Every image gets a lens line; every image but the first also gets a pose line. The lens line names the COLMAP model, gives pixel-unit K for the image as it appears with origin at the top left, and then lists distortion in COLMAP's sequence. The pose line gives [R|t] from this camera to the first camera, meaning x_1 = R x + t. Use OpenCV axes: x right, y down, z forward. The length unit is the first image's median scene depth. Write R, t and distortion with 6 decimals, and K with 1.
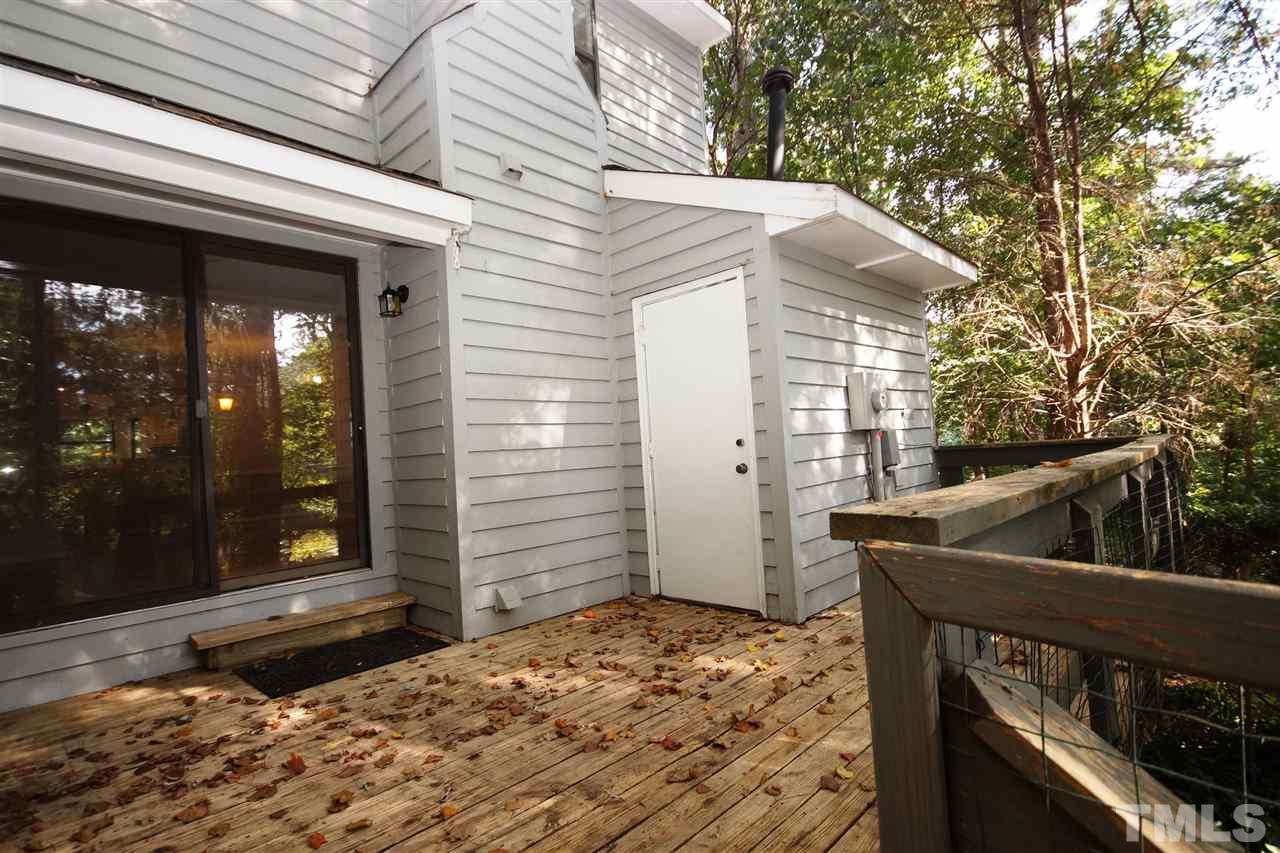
lens RADIAL K [[609.2, 0, 621.7], [0, 609.2, 433.7], [0, 0, 1]] dist [0.030471, -0.016200]
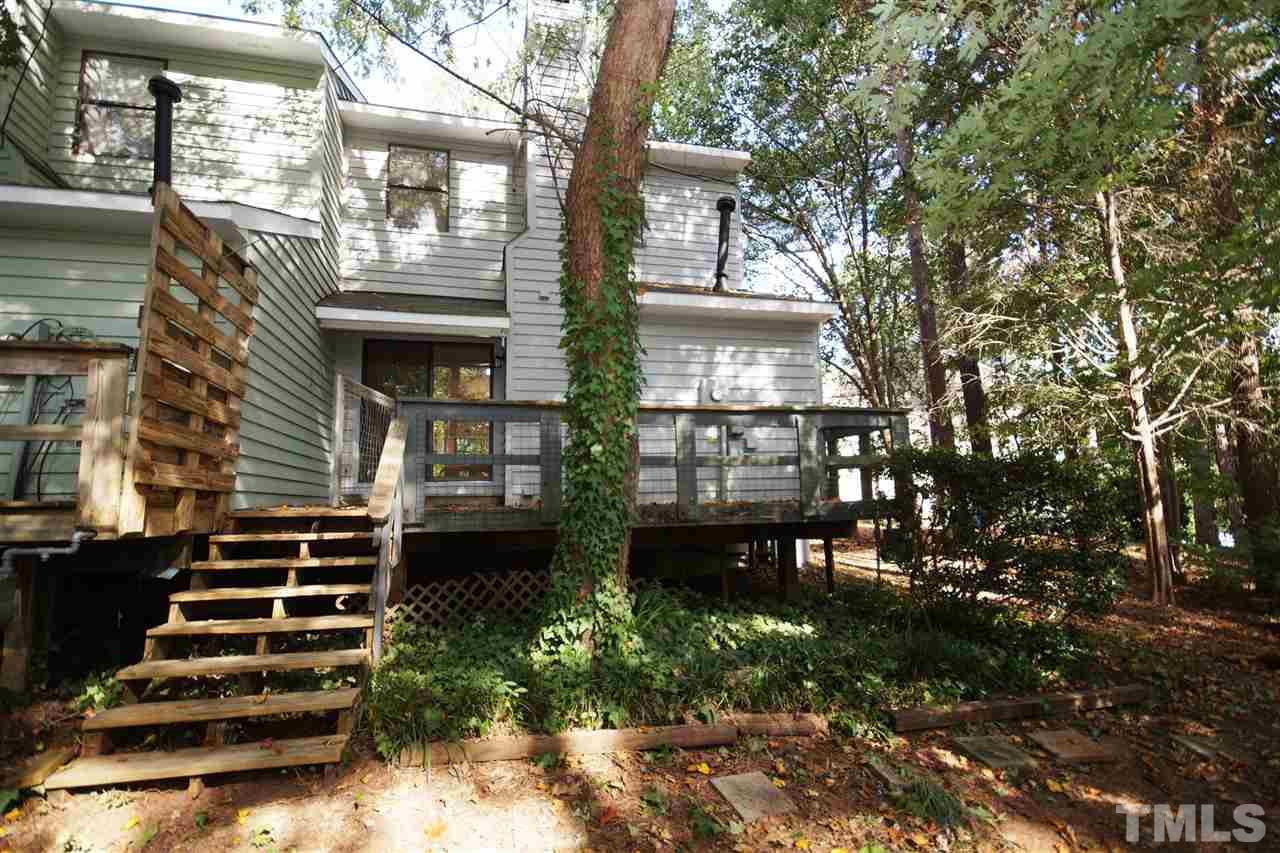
lens RADIAL K [[609.2, 0, 621.7], [0, 609.2, 433.7], [0, 0, 1]] dist [0.030471, -0.016200]
pose [[0.848745, -0.018771, -0.528469, 1.217128], [-0.014156, 0.998205, -0.058192, 0.177356], [0.528612, 0.056872, 0.846956, -0.669664]]
